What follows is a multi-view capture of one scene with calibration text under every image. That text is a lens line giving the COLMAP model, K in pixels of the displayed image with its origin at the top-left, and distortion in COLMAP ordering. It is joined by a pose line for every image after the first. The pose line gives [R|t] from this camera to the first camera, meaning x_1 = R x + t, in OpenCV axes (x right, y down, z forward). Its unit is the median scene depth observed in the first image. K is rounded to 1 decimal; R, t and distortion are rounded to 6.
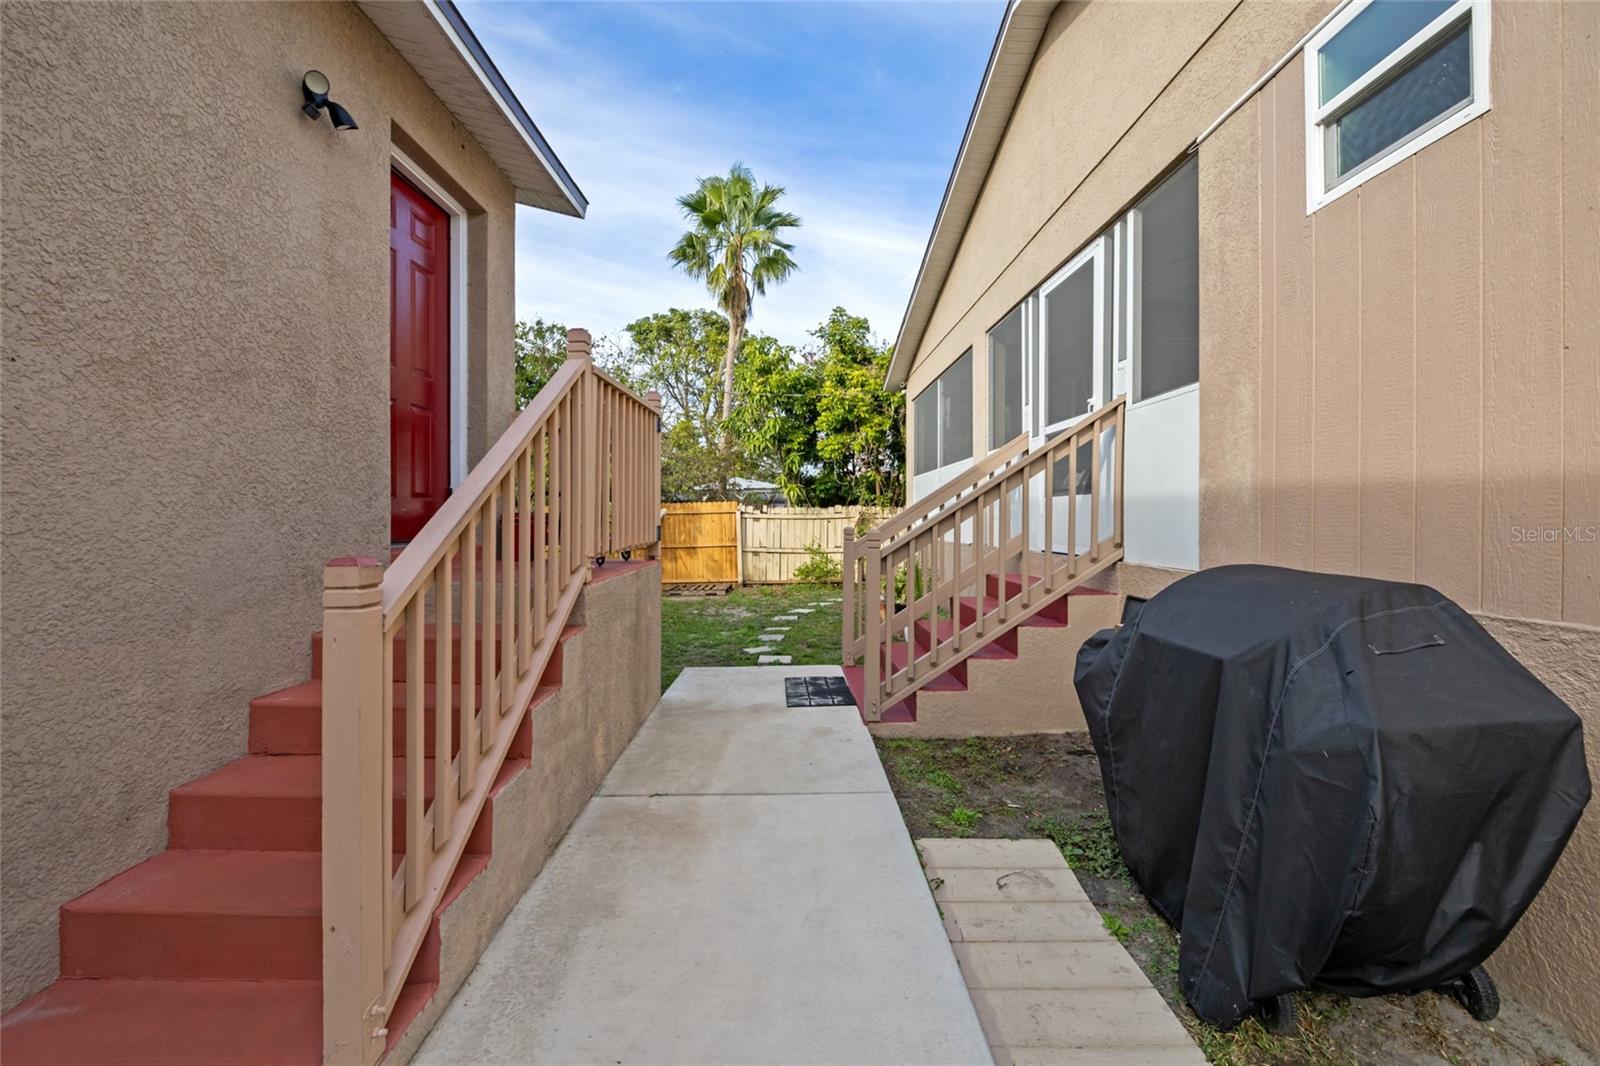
lens RADIAL K [[678.4, 0, 798.7], [0, 678.4, 520.2], [0, 0, 1]] dist [0.000316, 0.000291]
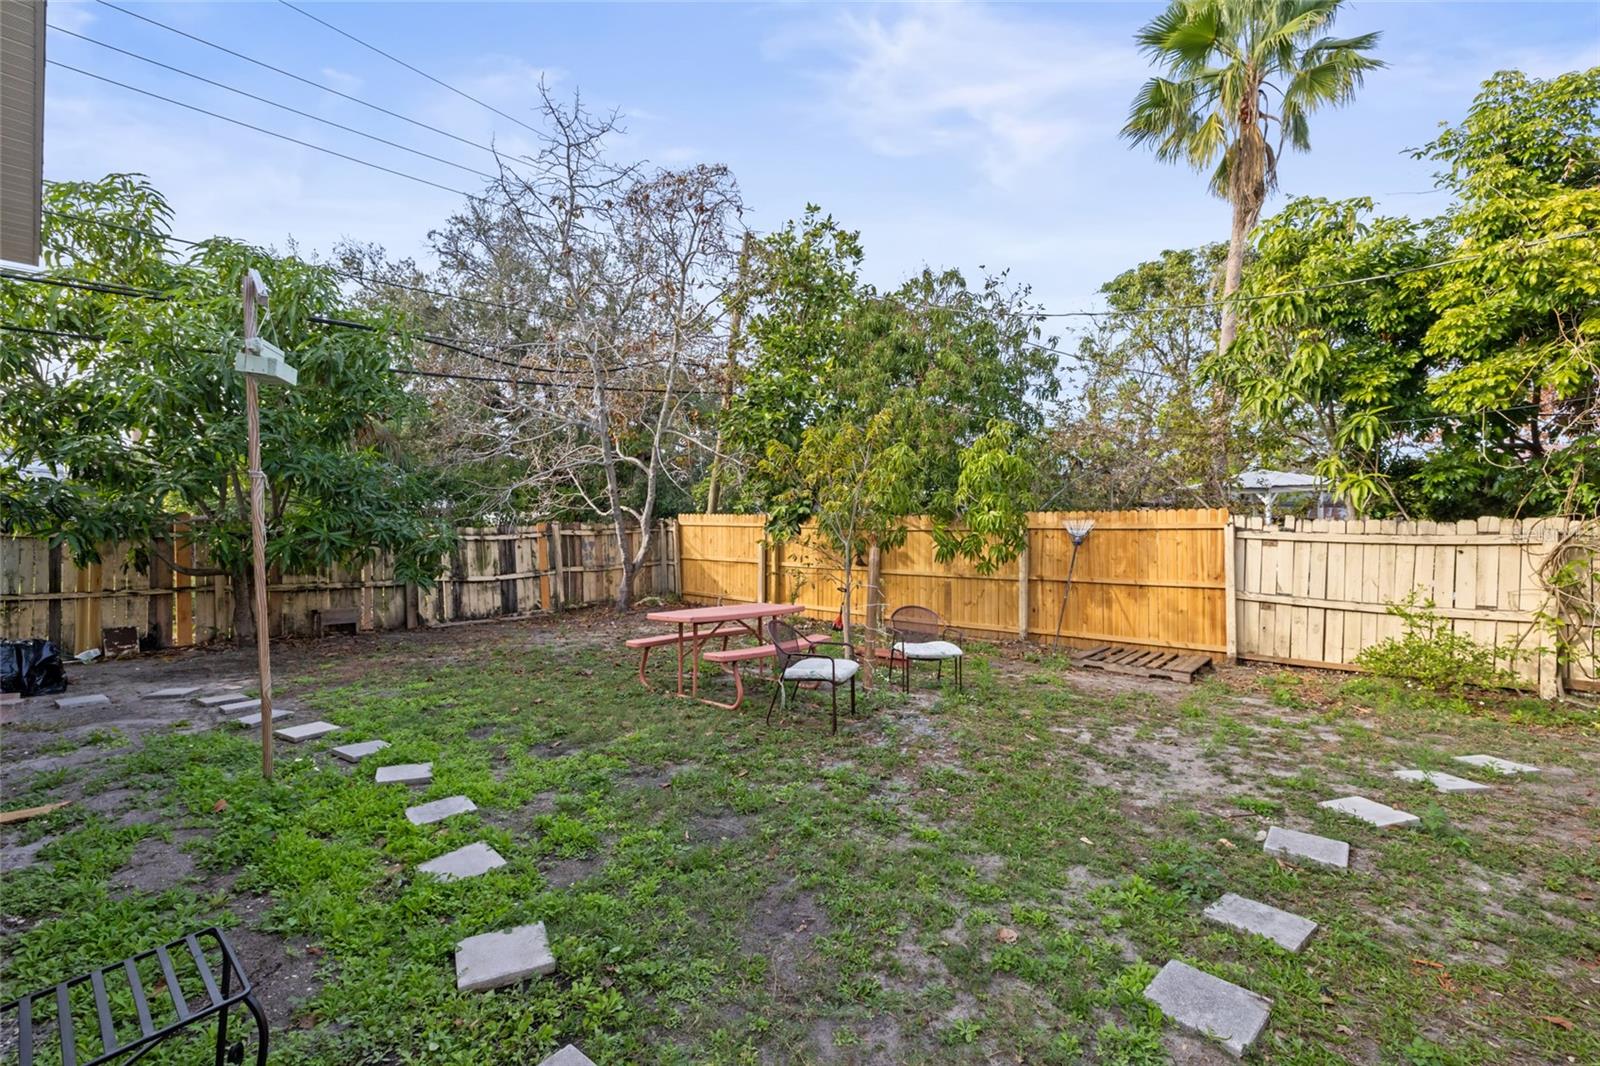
lens RADIAL K [[678.4, 0, 787.3], [0, 678.4, 524.5], [0, 0, 1]] dist [0.000316, 0.000291]
pose [[0.749081, 0.014001, -0.662330, 0.007243], [-0.012482, 0.999897, 0.007019, -0.014010], [0.662361, 0.003010, 0.749179, 0.343928]]
